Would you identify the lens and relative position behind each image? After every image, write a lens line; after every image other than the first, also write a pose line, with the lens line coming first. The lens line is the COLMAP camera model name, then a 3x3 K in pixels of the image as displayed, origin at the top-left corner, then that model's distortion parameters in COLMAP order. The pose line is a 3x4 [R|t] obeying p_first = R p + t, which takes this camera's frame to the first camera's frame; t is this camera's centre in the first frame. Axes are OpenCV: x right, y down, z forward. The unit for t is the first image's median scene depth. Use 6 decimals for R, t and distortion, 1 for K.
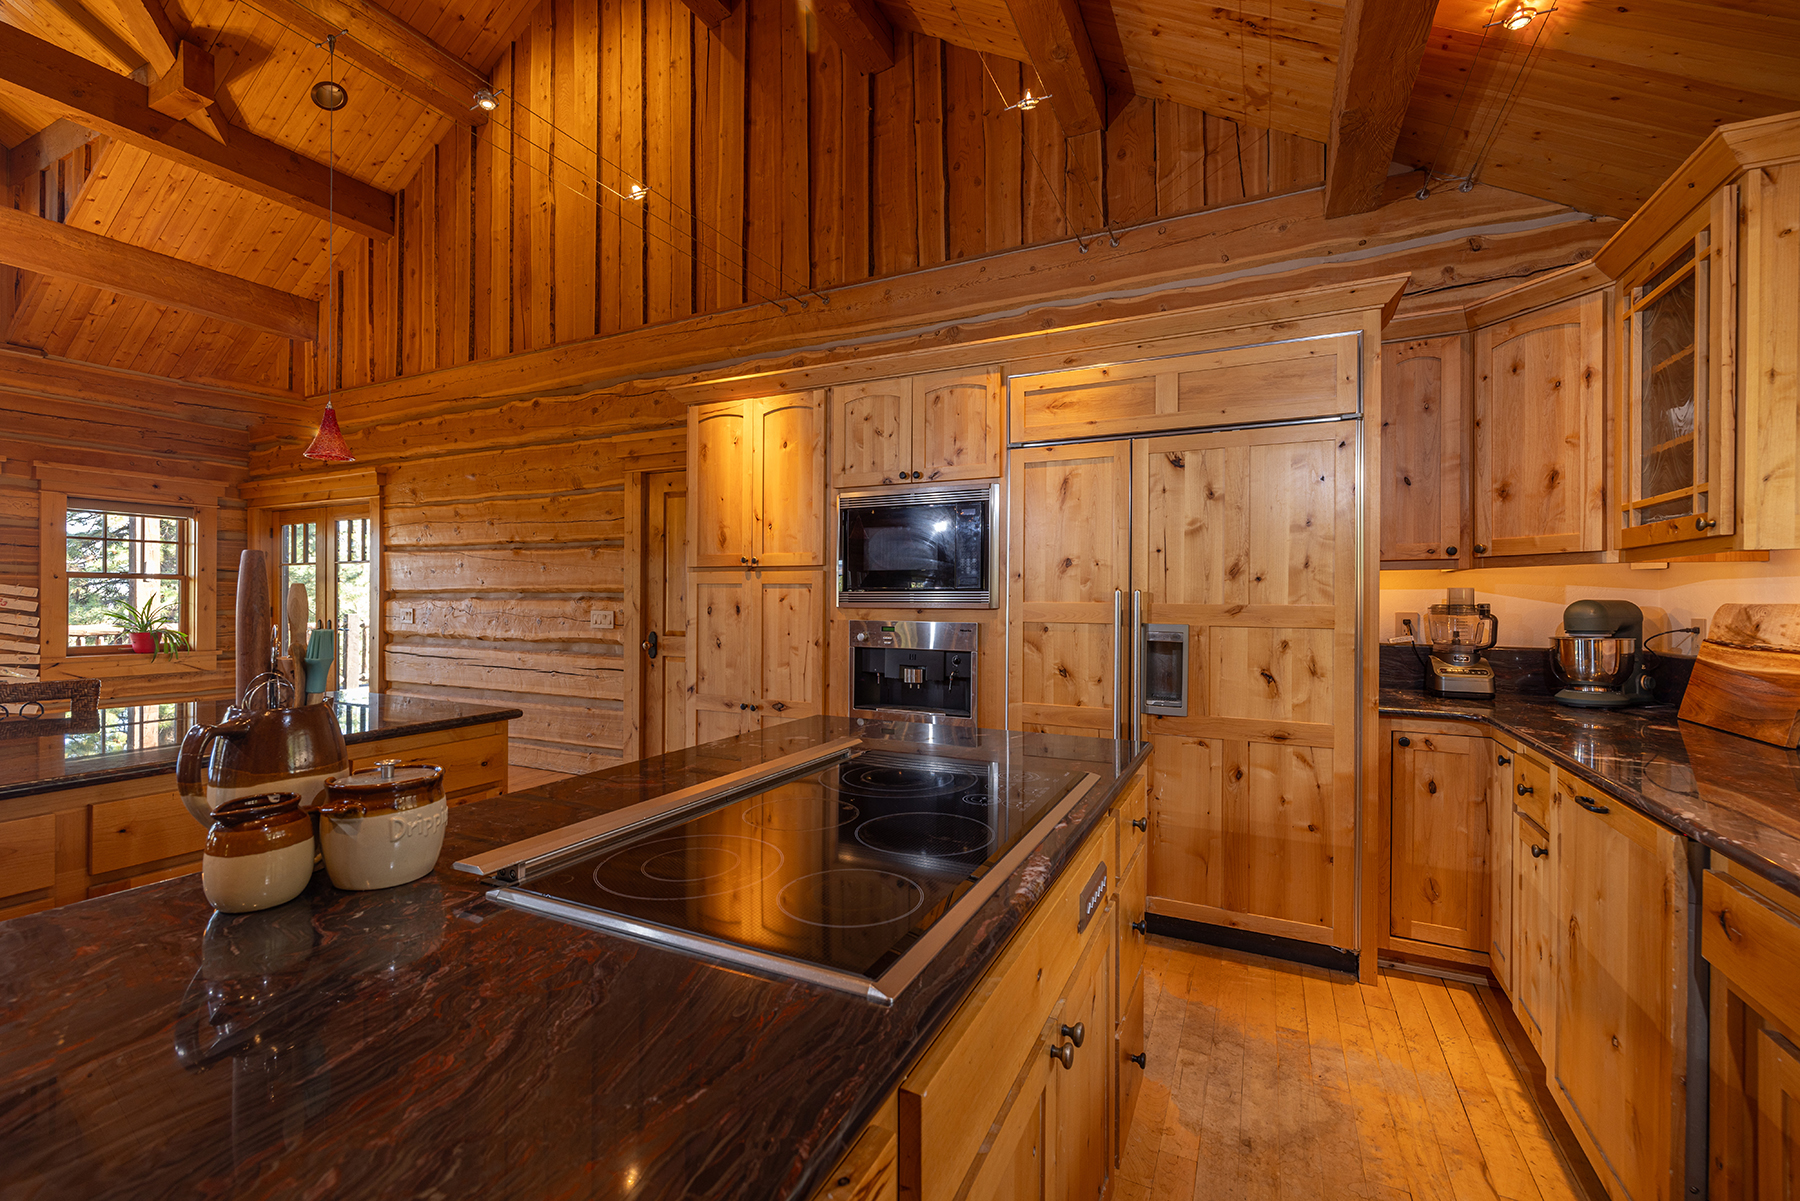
lens RADIAL K [[745.6, 0, 901.6], [0, 745.6, 594.1], [0, 0, 1]] dist [-0.003848, -0.000196]
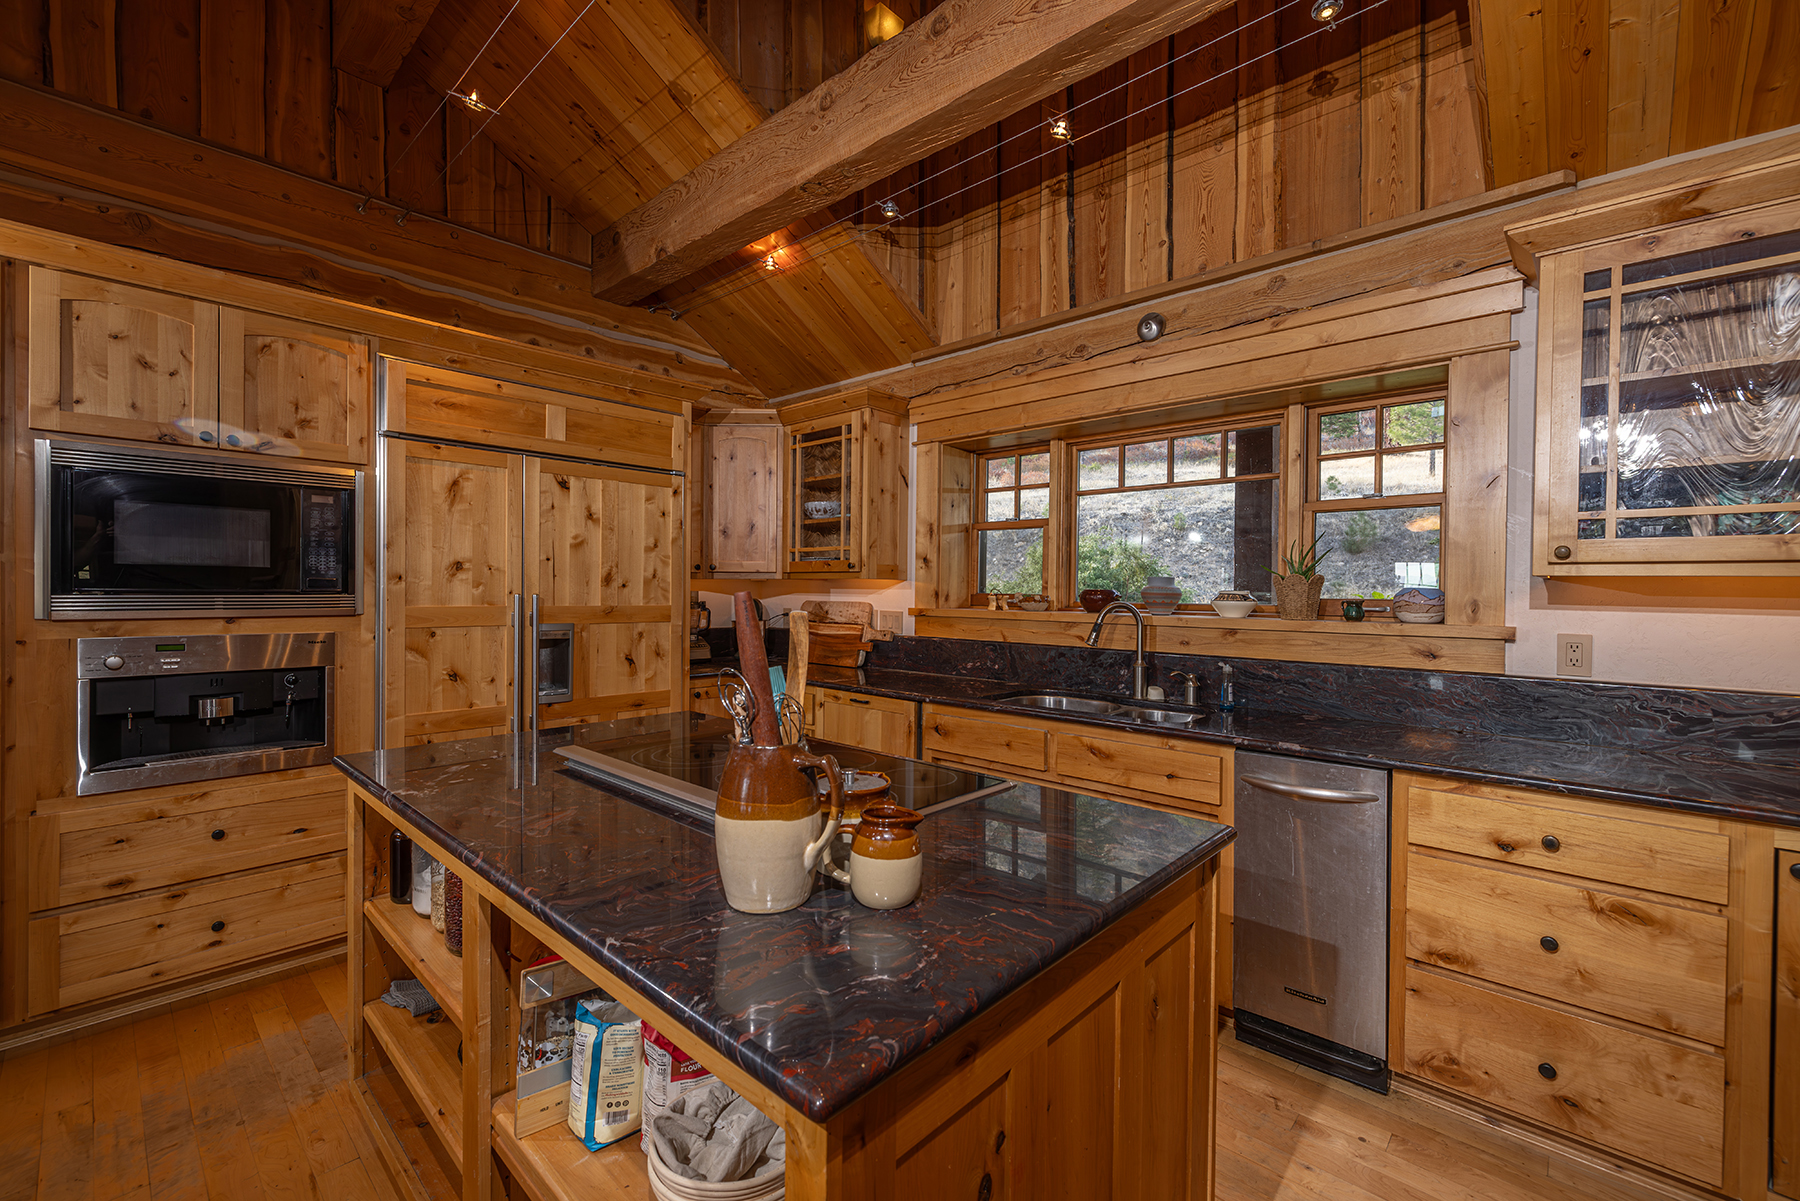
lens RADIAL K [[745.6, 0, 901.6], [0, 745.6, 594.1], [0, 0, 1]] dist [-0.003848, -0.000196]
pose [[0.286307, -0.006185, 0.958118, -0.558543], [-0.012370, 0.999872, 0.010151, -0.022027], [-0.958058, -0.014758, 0.286194, 0.149087]]
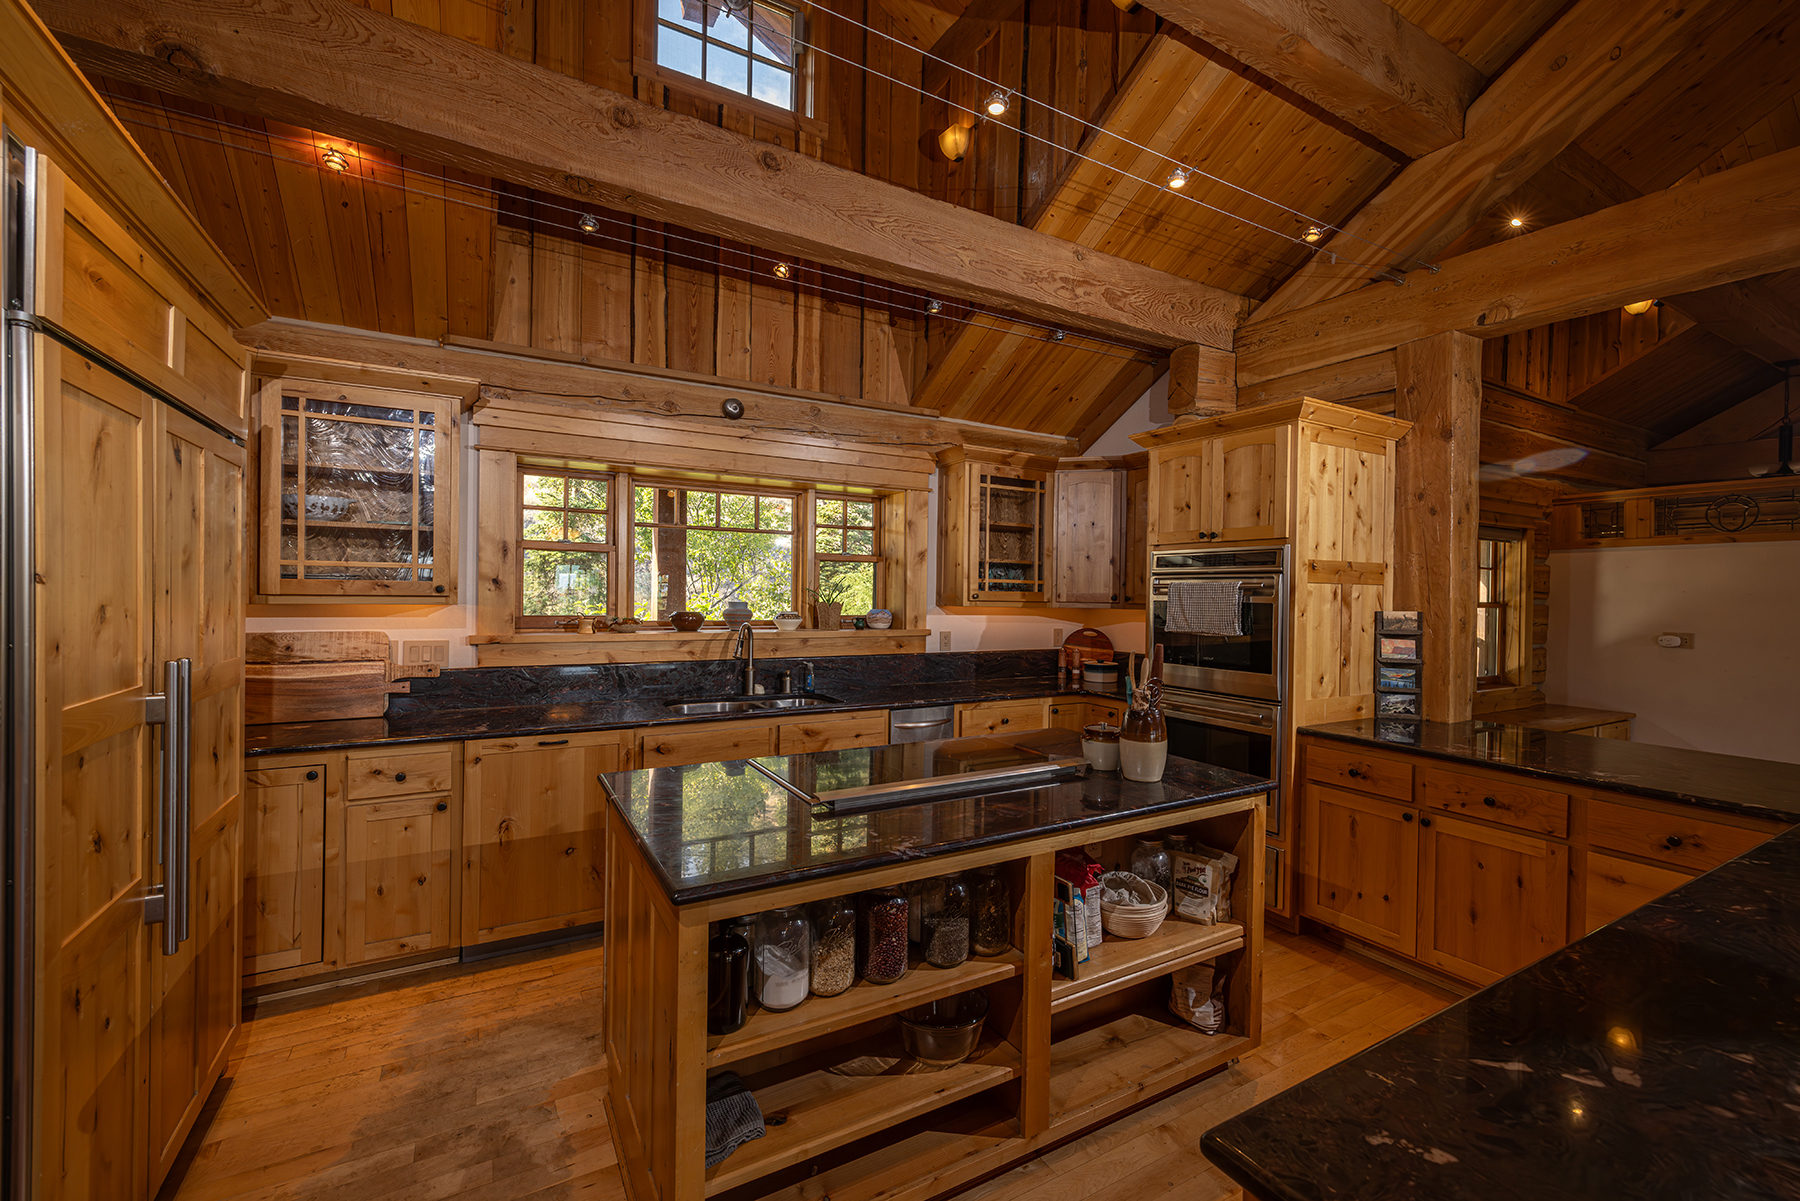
lens RADIAL K [[745.6, 0, 901.6], [0, 745.6, 594.1], [0, 0, 1]] dist [-0.003848, -0.000196]
pose [[-0.825732, -0.020778, 0.563679, -0.475660], [-0.021907, 0.999749, 0.004761, -0.069255], [-0.563637, -0.008417, -0.825980, 1.104119]]
